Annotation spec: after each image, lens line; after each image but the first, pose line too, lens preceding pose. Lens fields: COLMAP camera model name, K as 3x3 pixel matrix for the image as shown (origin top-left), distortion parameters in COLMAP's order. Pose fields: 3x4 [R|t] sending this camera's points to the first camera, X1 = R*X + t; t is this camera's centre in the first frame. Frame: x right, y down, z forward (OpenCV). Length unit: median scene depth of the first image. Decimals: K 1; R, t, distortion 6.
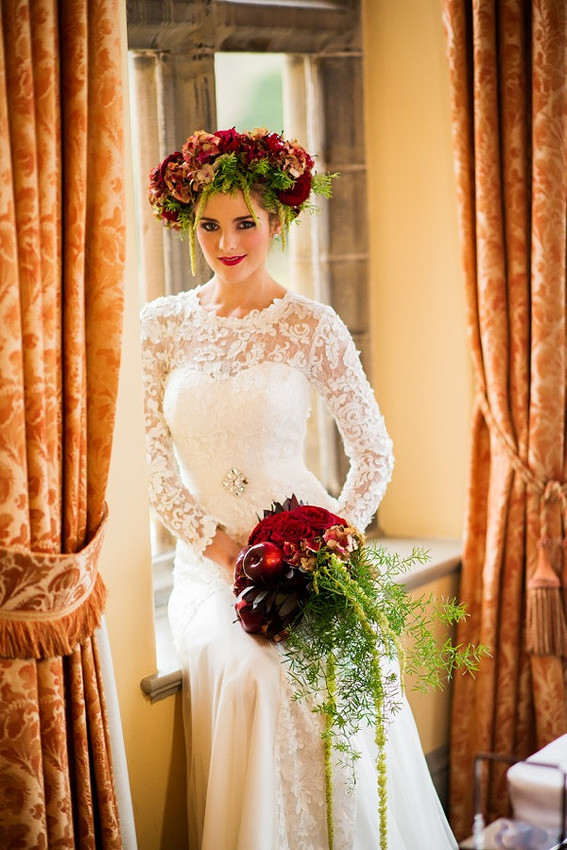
lens RADIAL K [[2050.6, 0, 285.5], [0, 2050.6, 425.6], [0, 0, 1]] dist [-0.075470, 0.000000]
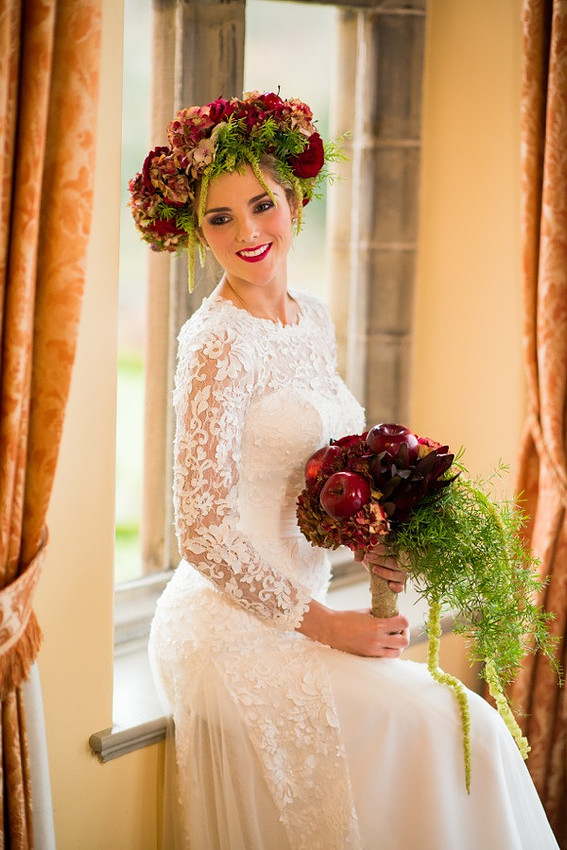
lens RADIAL K [[2050.6, 0, 279.6], [0, 2050.6, 417.1], [0, 0, 1]] dist [-0.075470, 0.000000]
pose [[0.996437, 0.073587, -0.041208, 0.029739], [-0.073300, 0.997274, 0.008434, -0.017157], [0.041716, -0.005383, 0.999115, 0.162497]]
